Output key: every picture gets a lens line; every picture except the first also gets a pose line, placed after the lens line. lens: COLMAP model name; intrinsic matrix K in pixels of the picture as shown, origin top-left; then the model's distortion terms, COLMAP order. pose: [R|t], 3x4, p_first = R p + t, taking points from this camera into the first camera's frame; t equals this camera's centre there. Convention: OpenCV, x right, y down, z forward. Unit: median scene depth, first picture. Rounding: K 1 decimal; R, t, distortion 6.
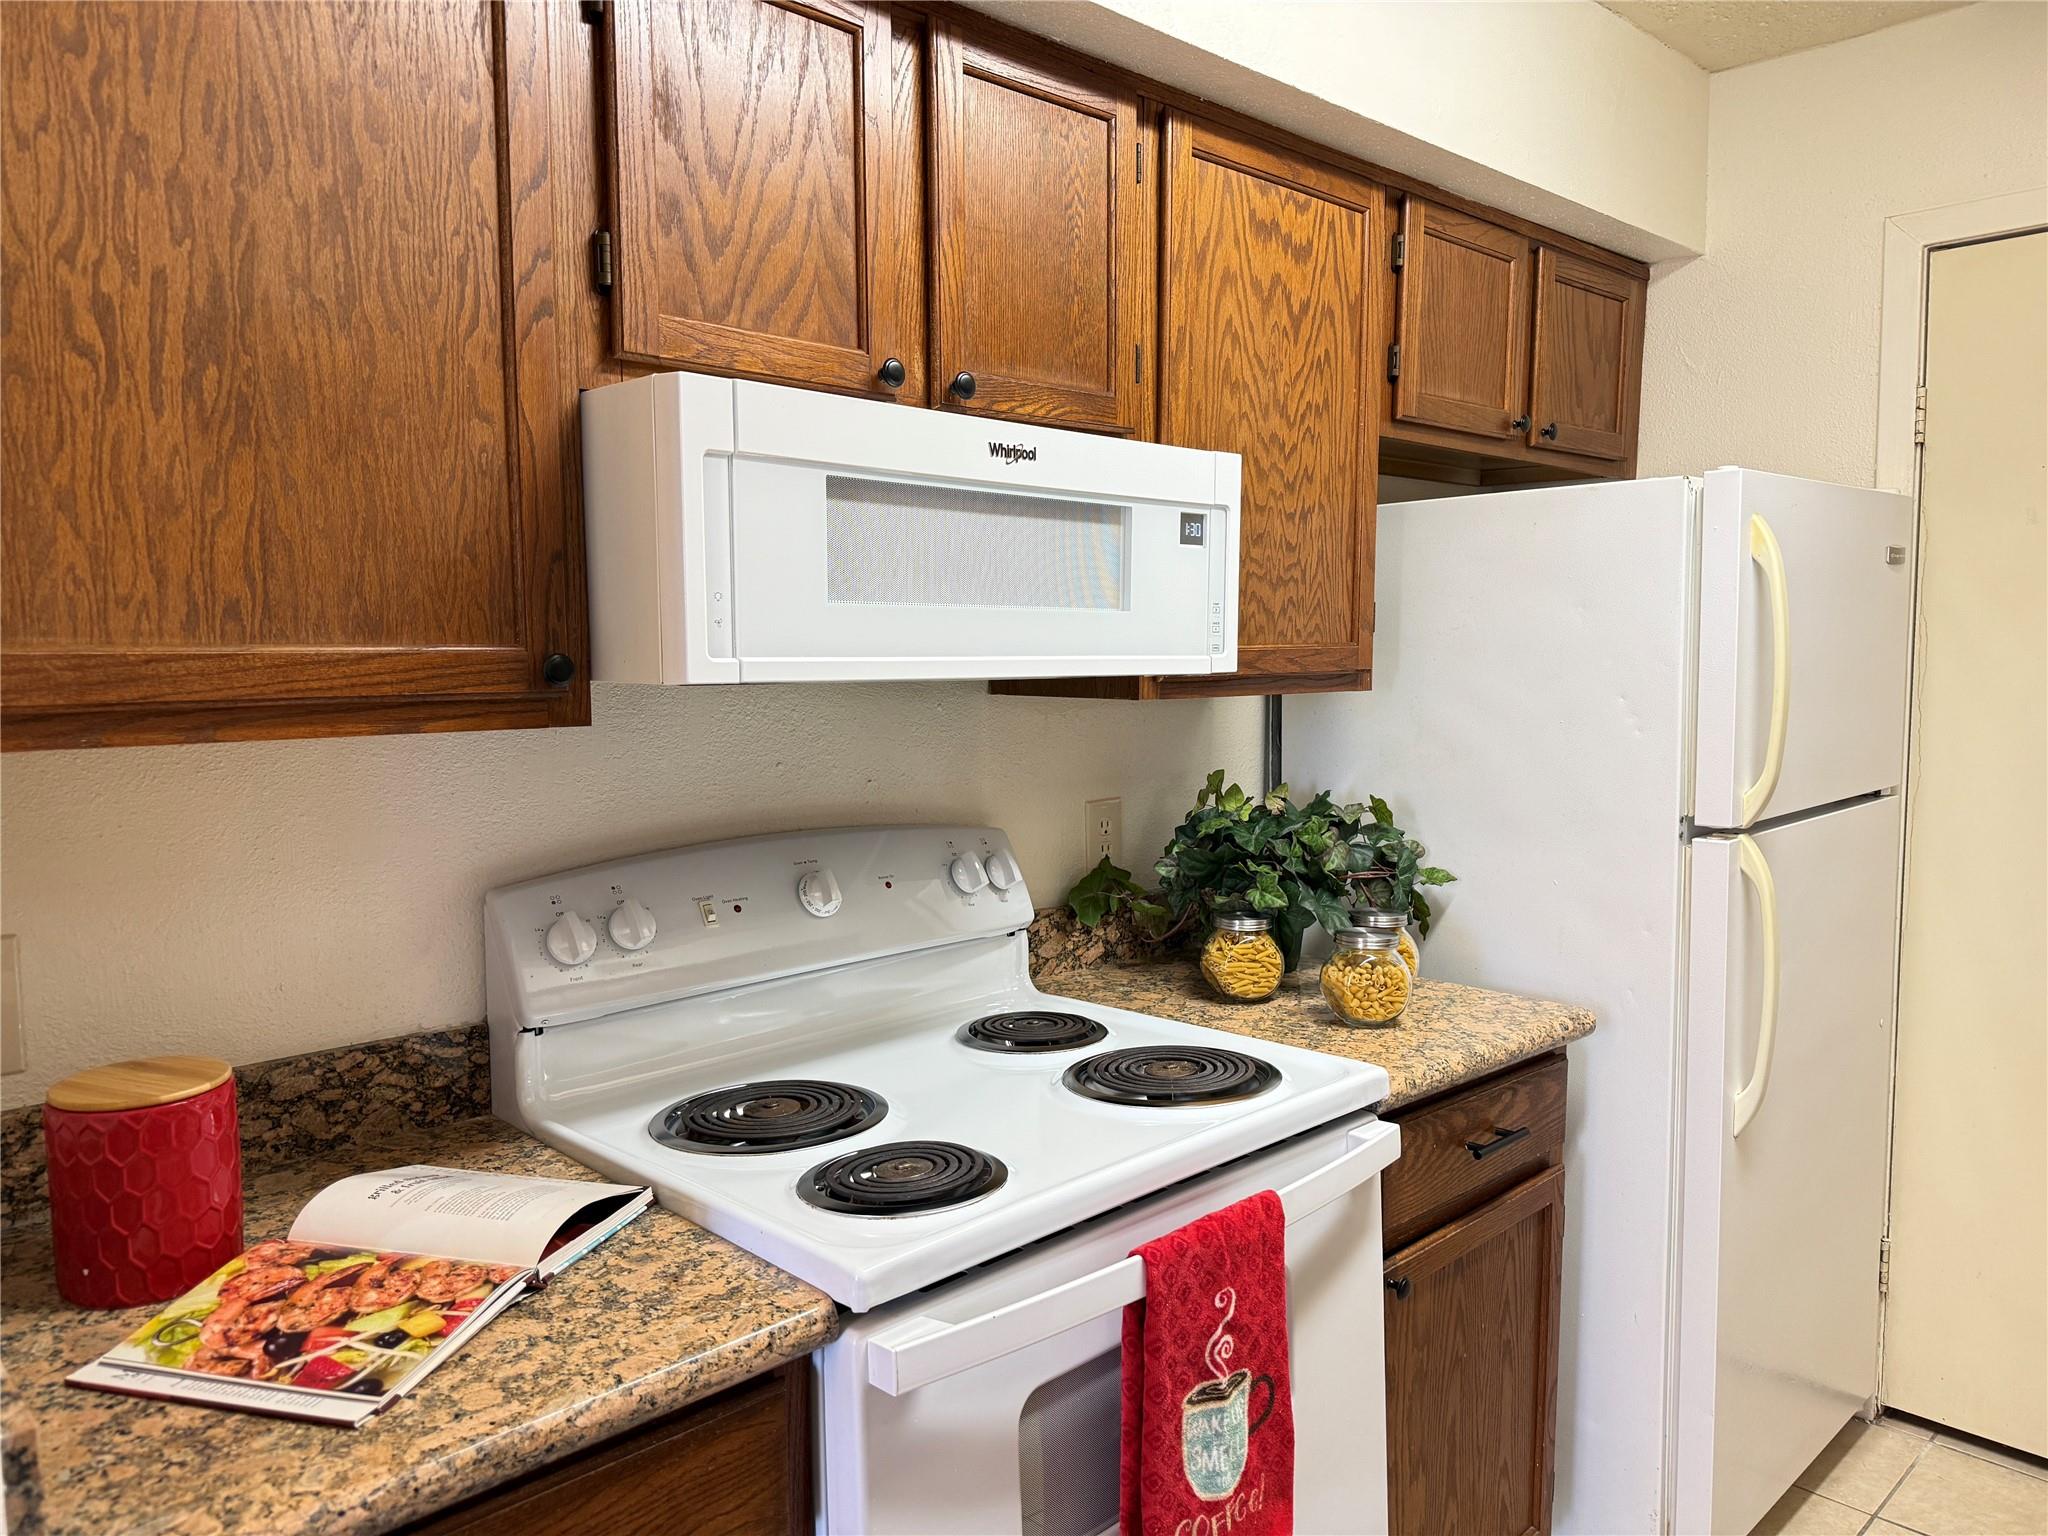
lens RADIAL K [[1448.4, 0, 1019.0], [0, 1448.4, 770.4], [0, 0, 1]] dist [0.064724, -0.018519]
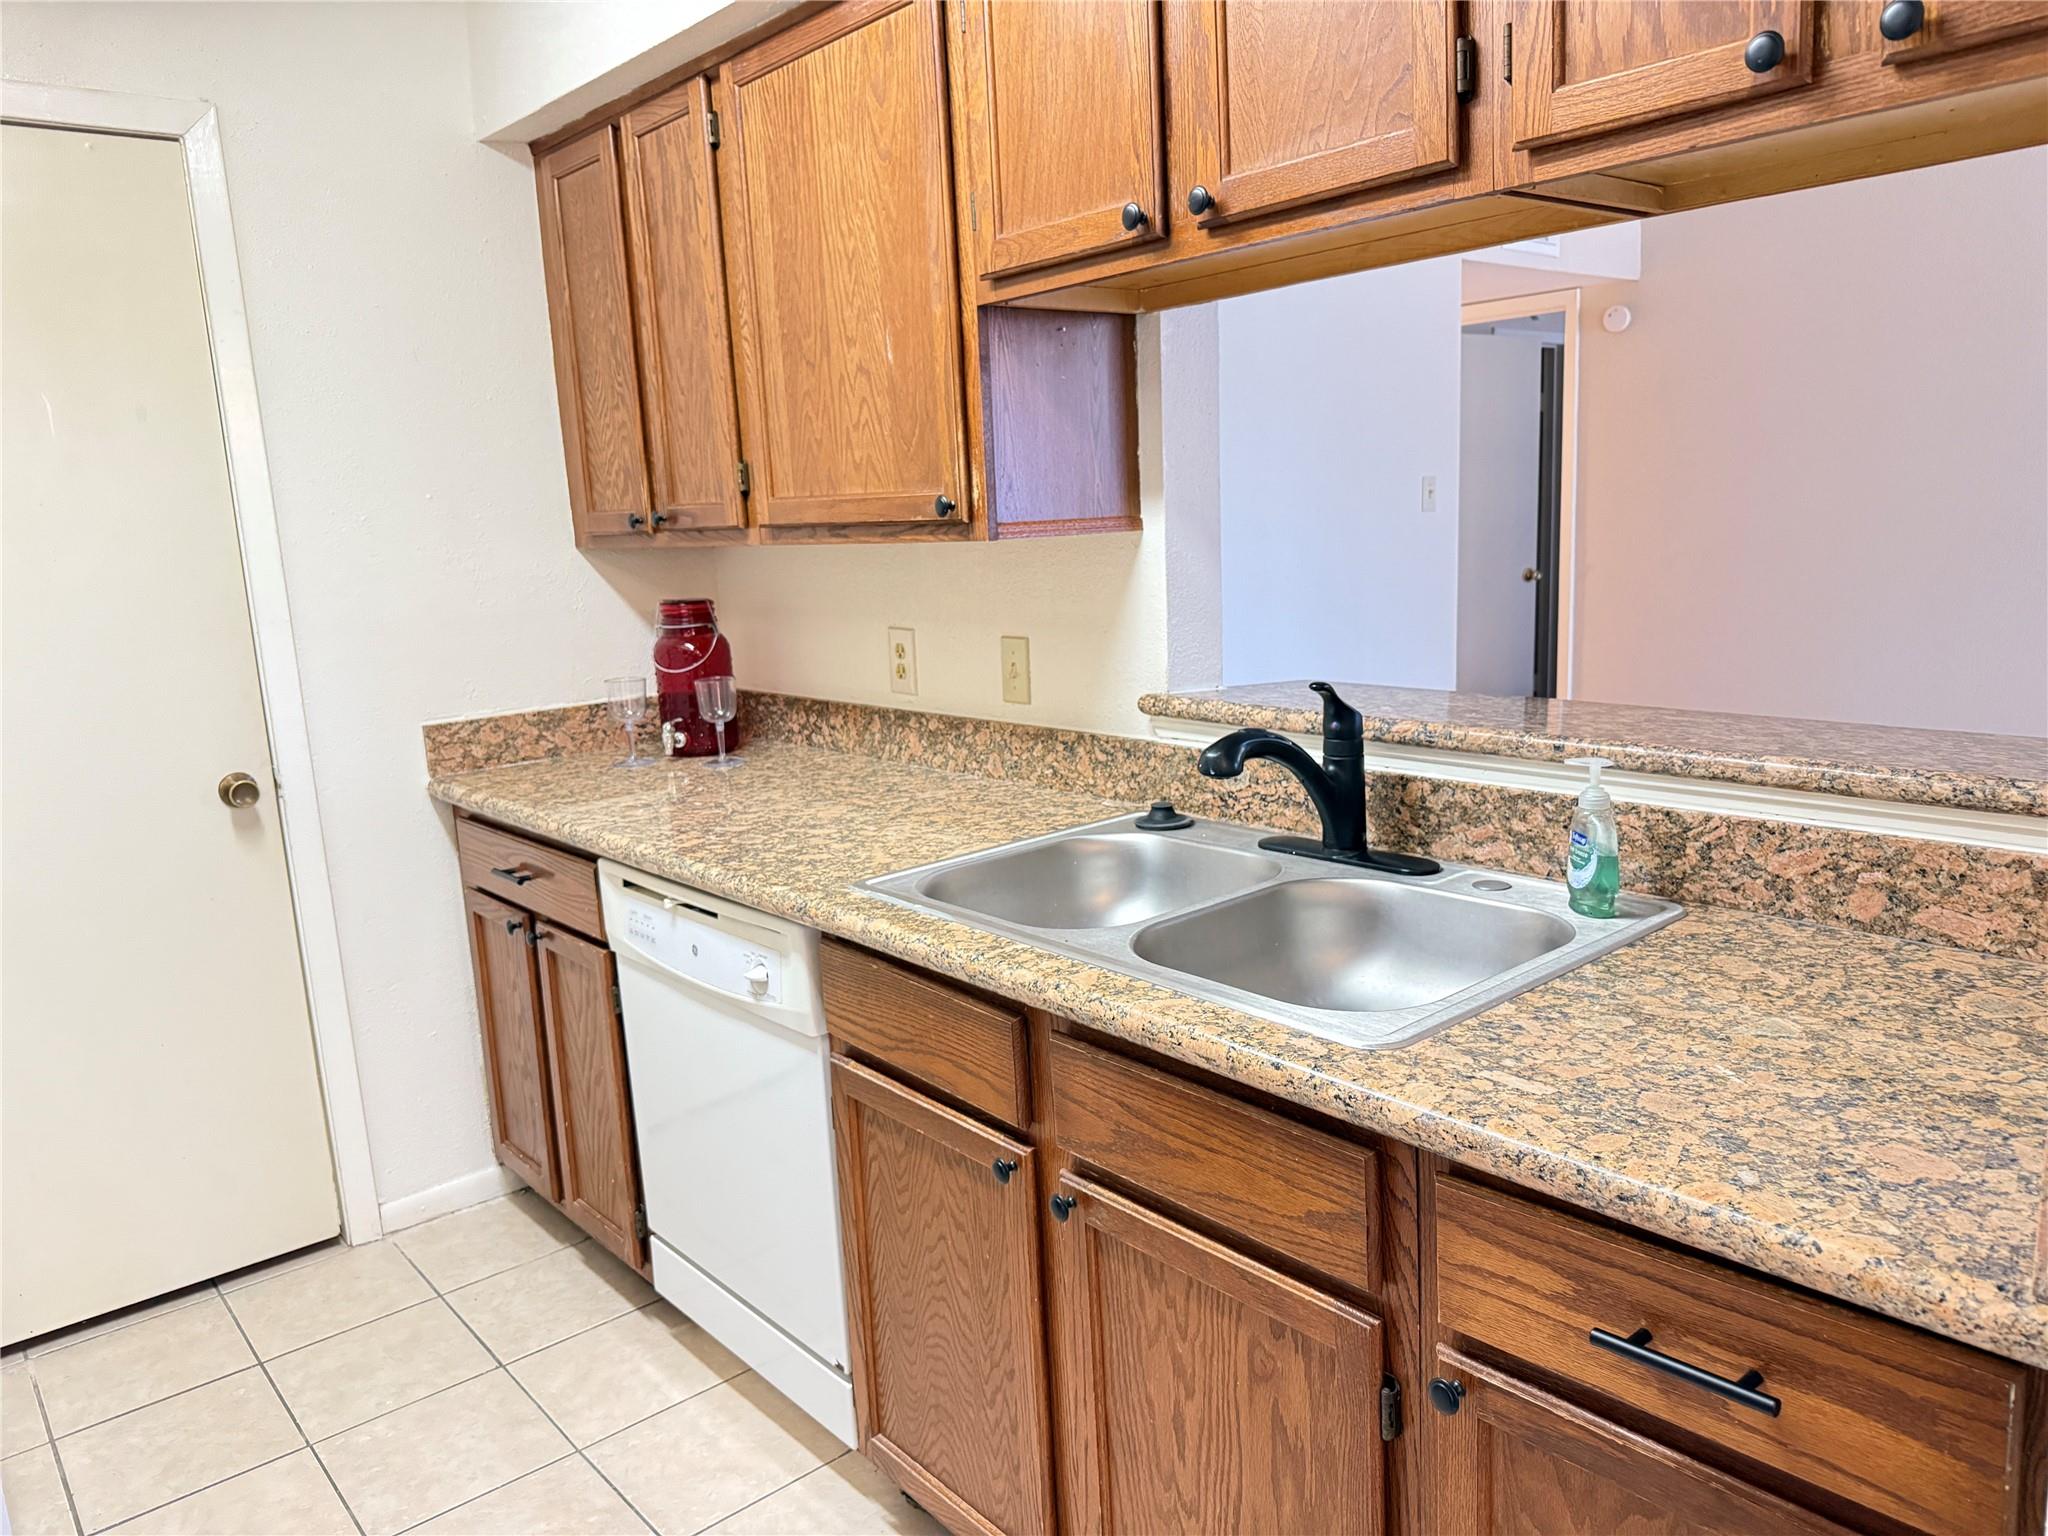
lens RADIAL K [[1448.4, 0, 1059.1], [0, 1448.4, 797.7], [0, 0, 1]] dist [0.064724, -0.018519]
pose [[0.045750, -0.193707, 0.979992, -0.390997], [0.137401, 0.972915, 0.185893, 0.002787], [-0.989458, 0.126147, 0.071127, 0.335878]]
